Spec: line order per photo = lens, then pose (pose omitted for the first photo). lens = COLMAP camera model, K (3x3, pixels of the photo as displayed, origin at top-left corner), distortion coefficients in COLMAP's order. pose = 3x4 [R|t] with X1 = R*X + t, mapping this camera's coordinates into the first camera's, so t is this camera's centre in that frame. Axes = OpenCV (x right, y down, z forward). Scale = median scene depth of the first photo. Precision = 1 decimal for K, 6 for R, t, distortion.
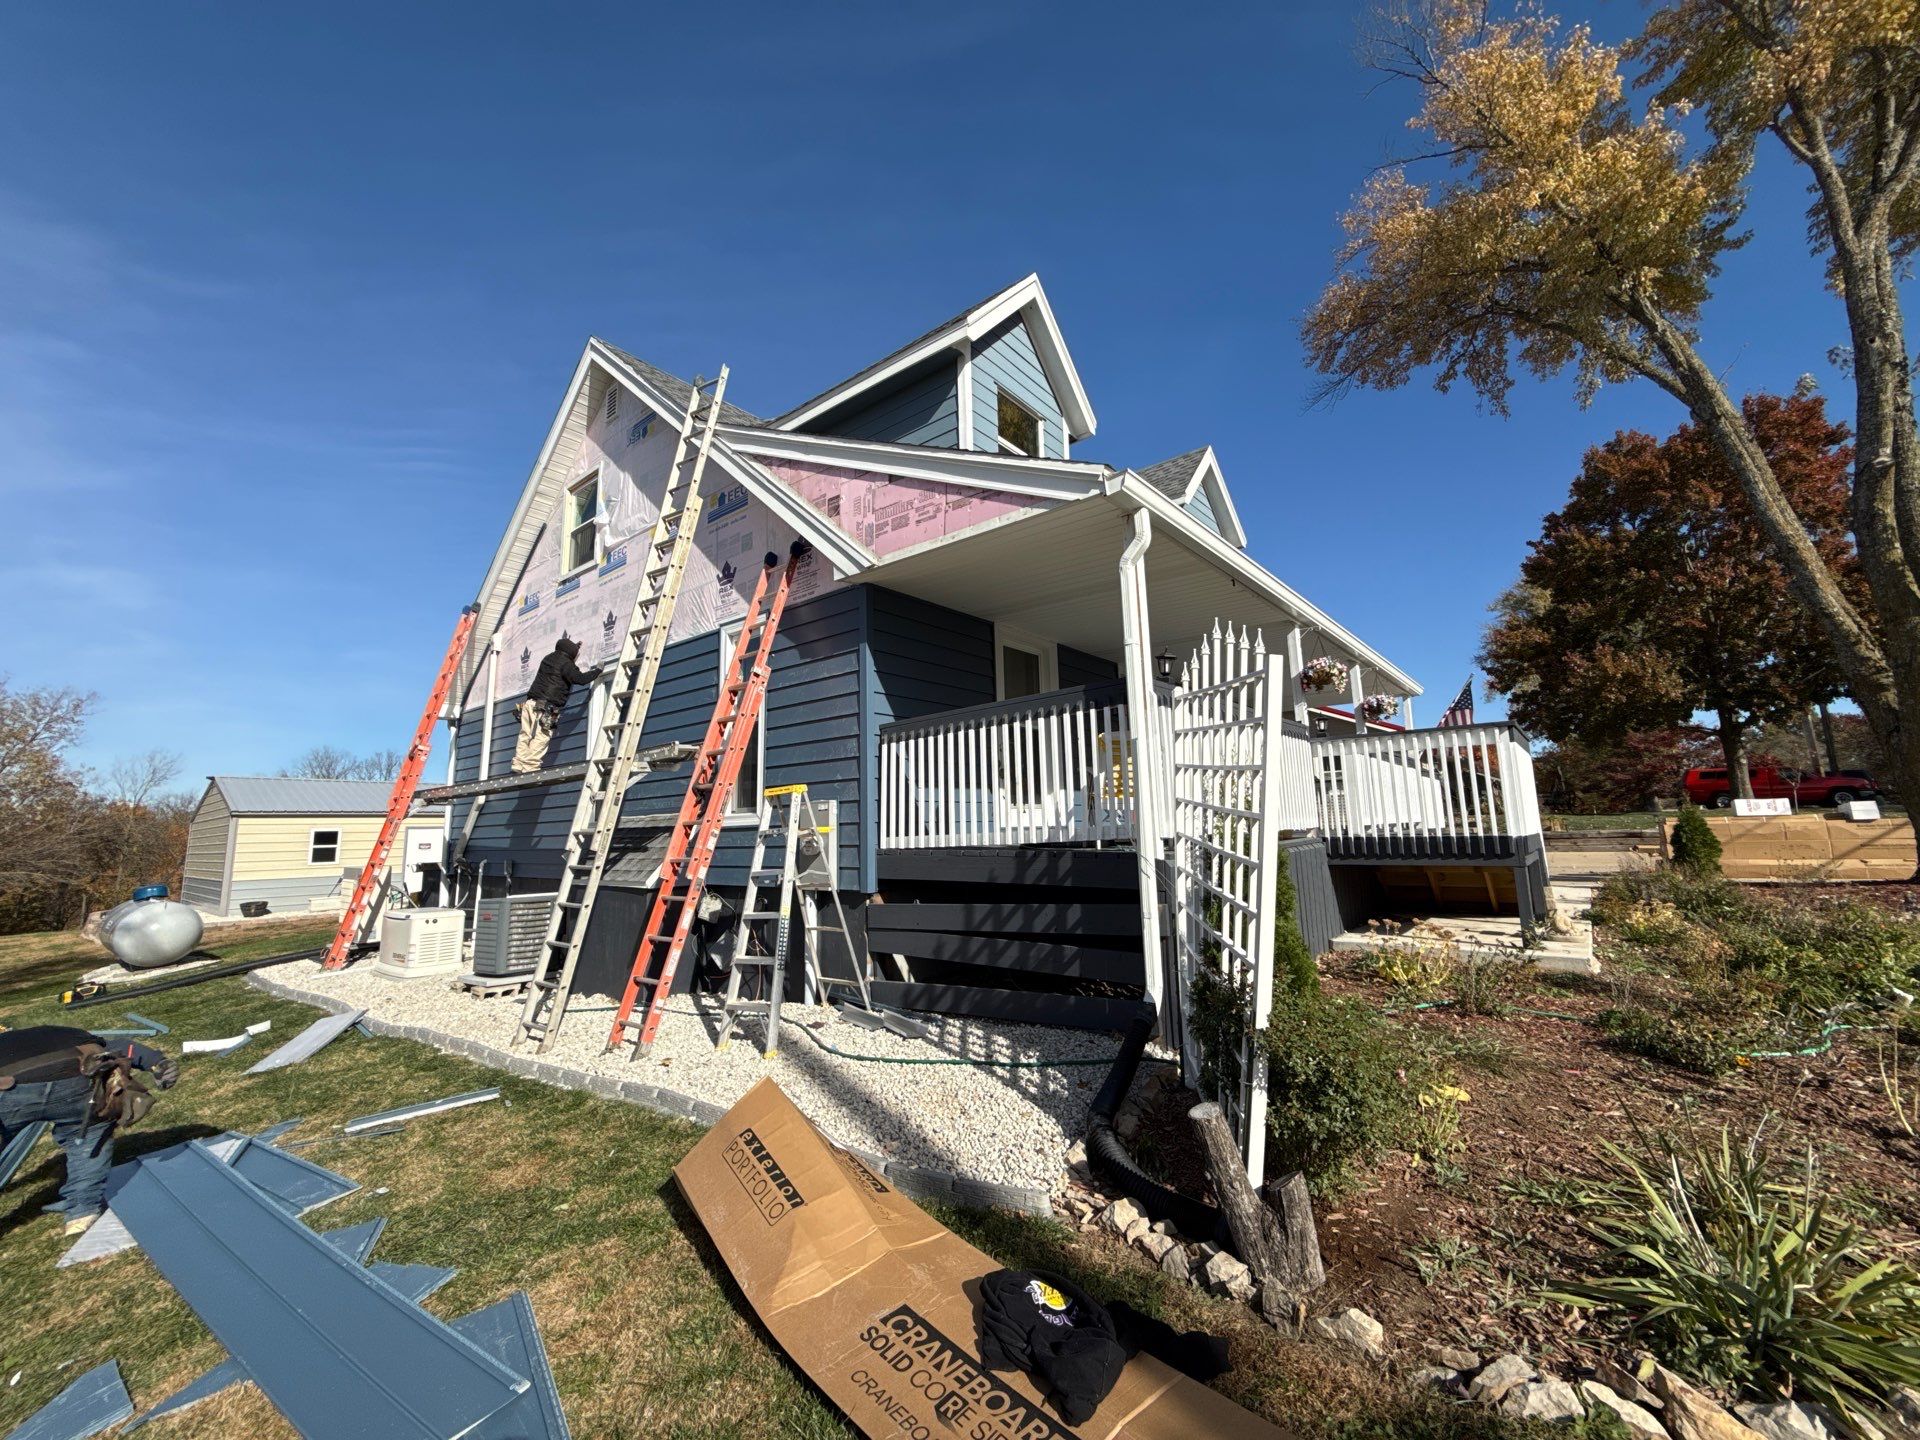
lens RADIAL K [[770.9, 0, 945.0], [0, 770.9, 726.3], [0, 0, 1]] dist [0.006995, -0.001192]
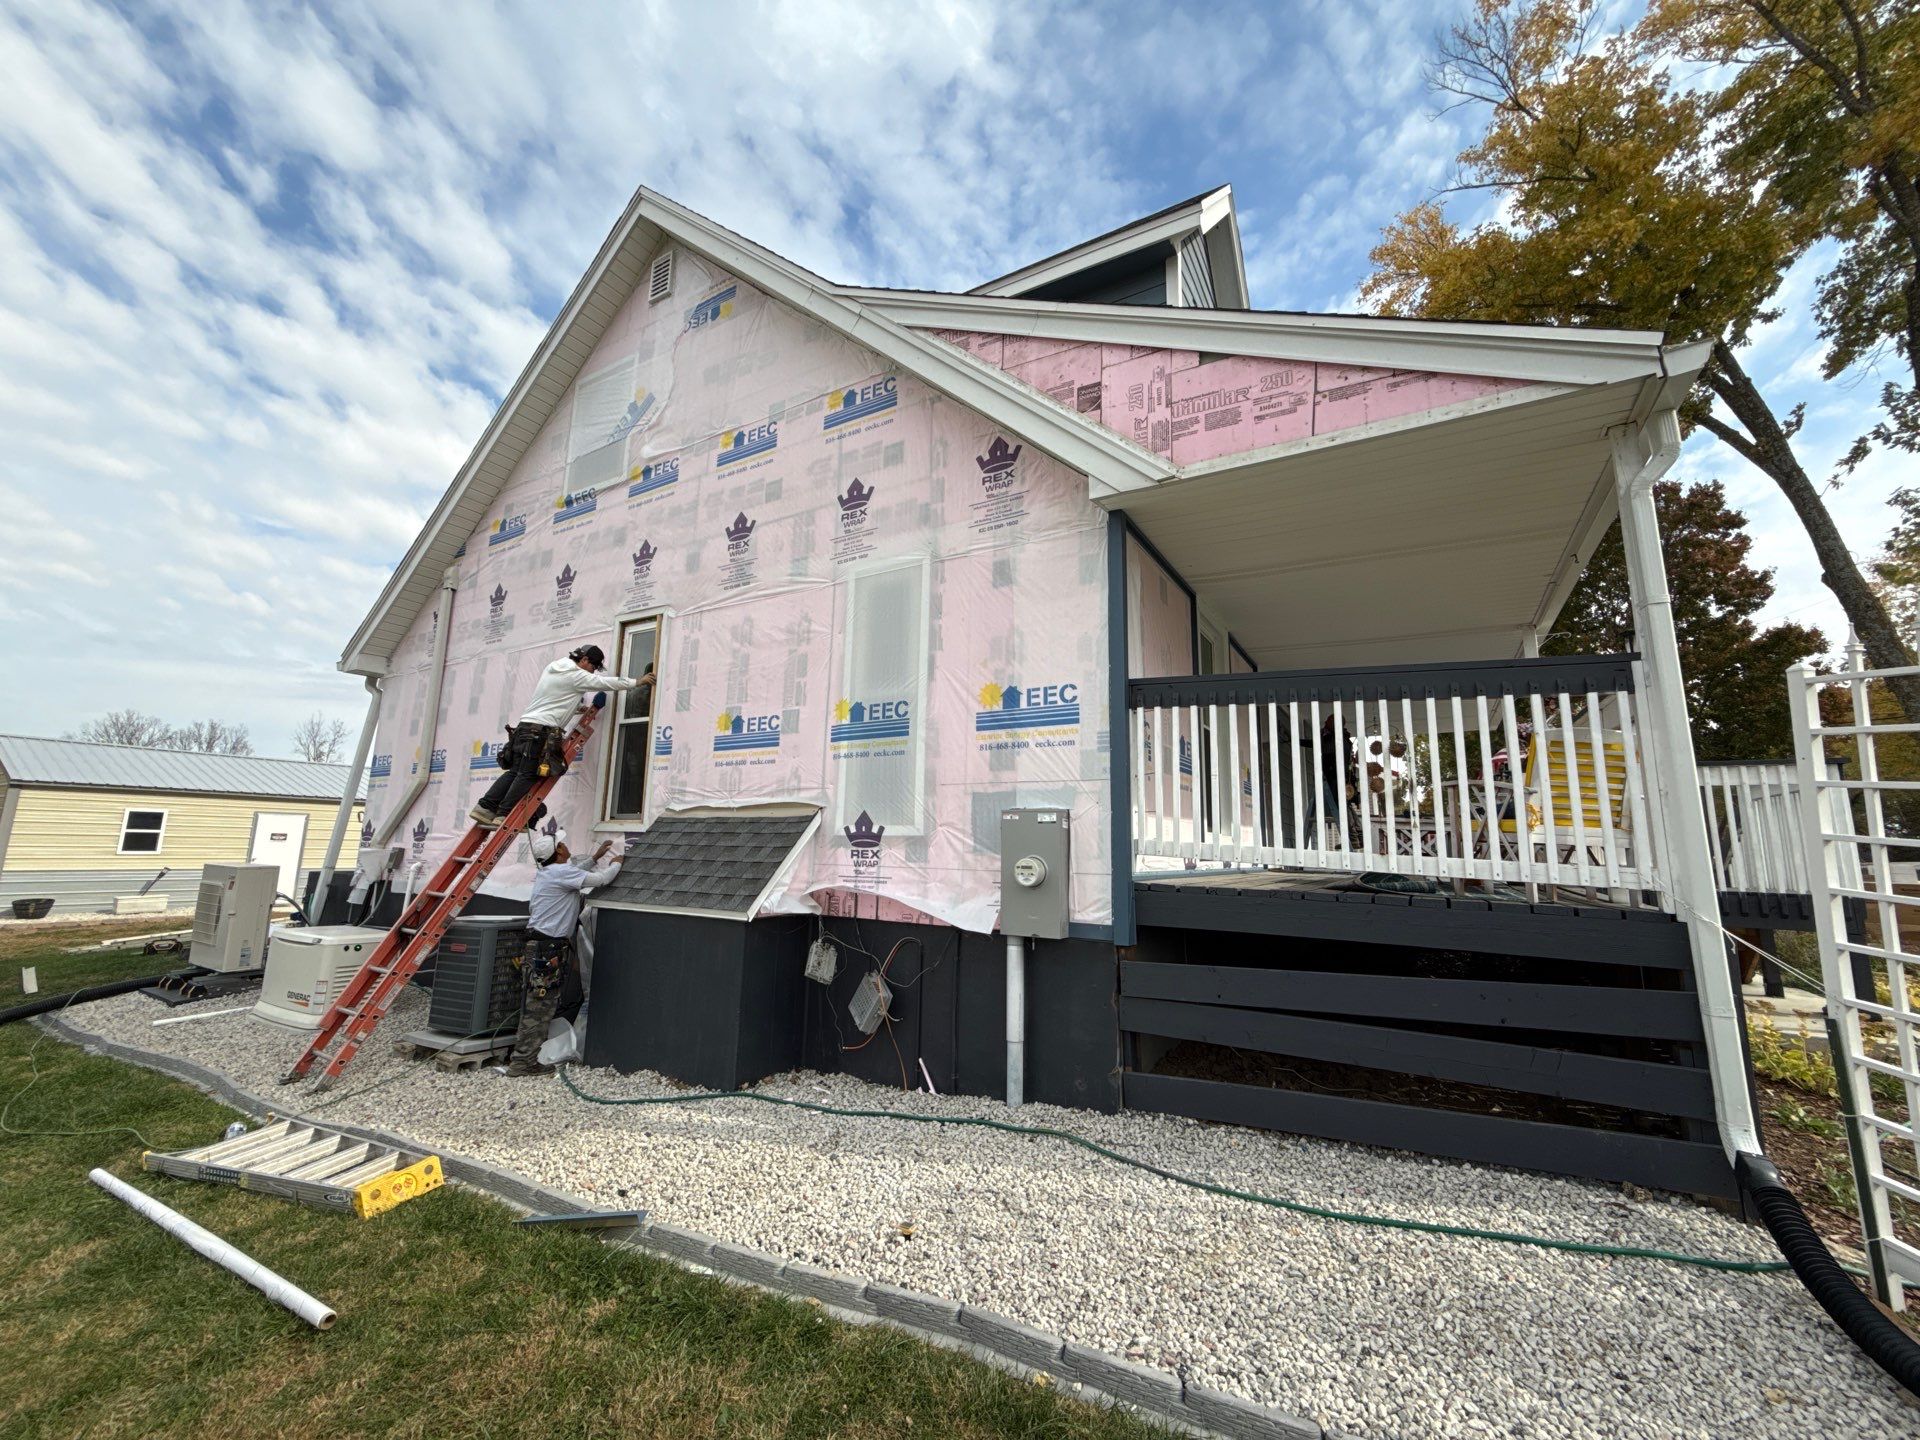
lens RADIAL K [[770.9, 0, 949.3], [0, 770.9, 727.9], [0, 0, 1]] dist [0.006995, -0.001192]
pose [[0.987318, 0.069574, 0.142695, -0.259955], [-0.066852, 0.997479, -0.023789, 0.033414], [-0.143990, 0.013948, 0.989481, 0.233560]]
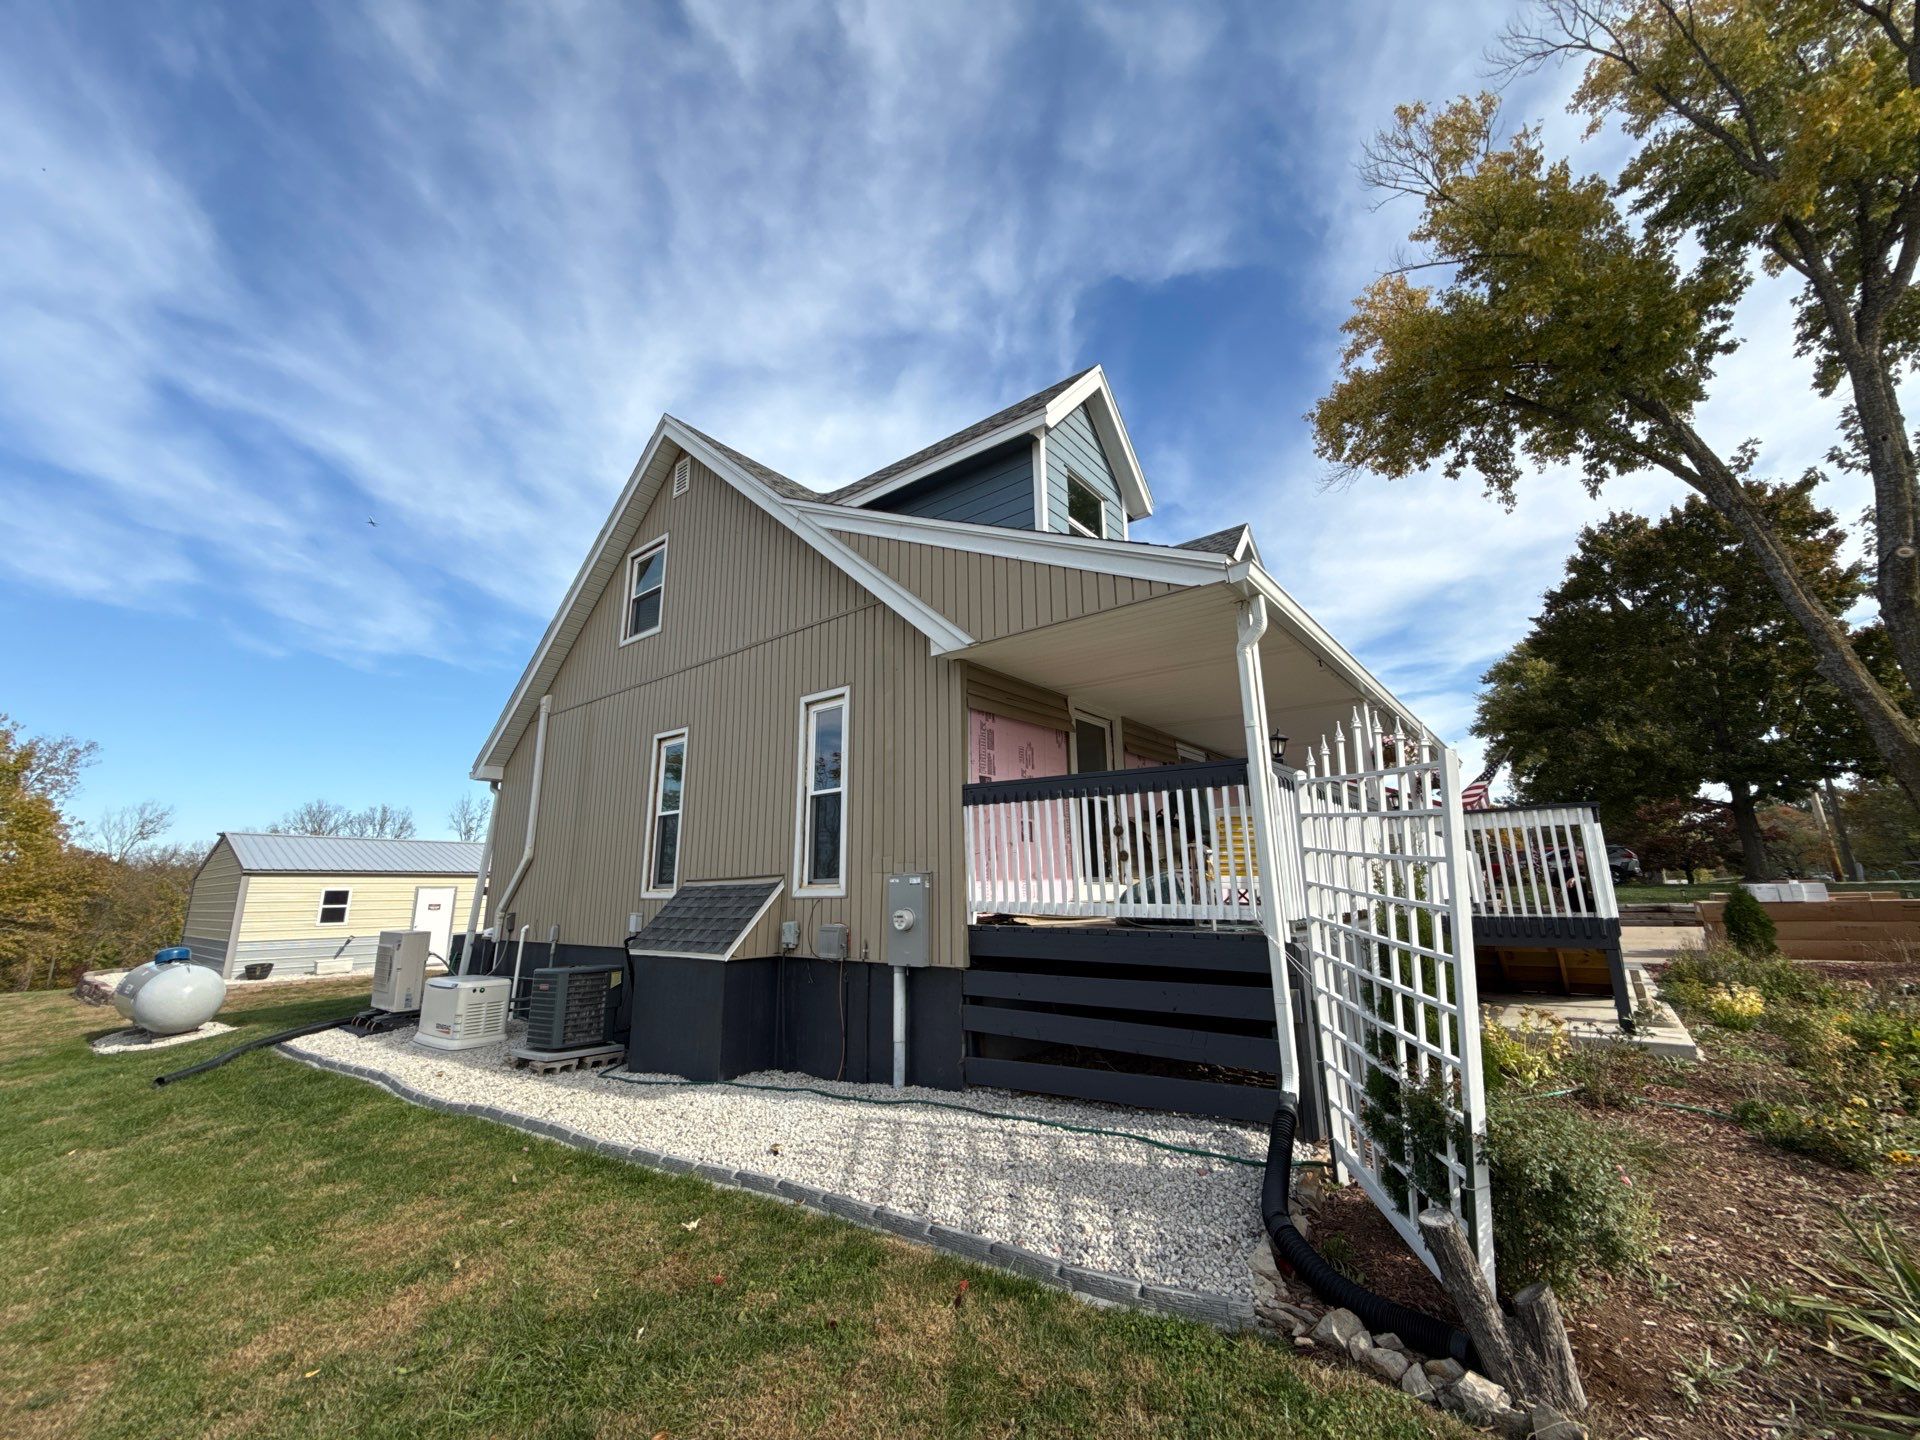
lens RADIAL K [[770.9, 0, 951.0], [0, 770.9, 729.6], [0, 0, 1]] dist [0.006995, -0.001192]
pose [[0.999799, 0.014088, 0.014259, -0.095118], [-0.013005, 0.997217, -0.073408, -0.013241], [-0.015254, 0.073208, 0.997200, -0.006138]]
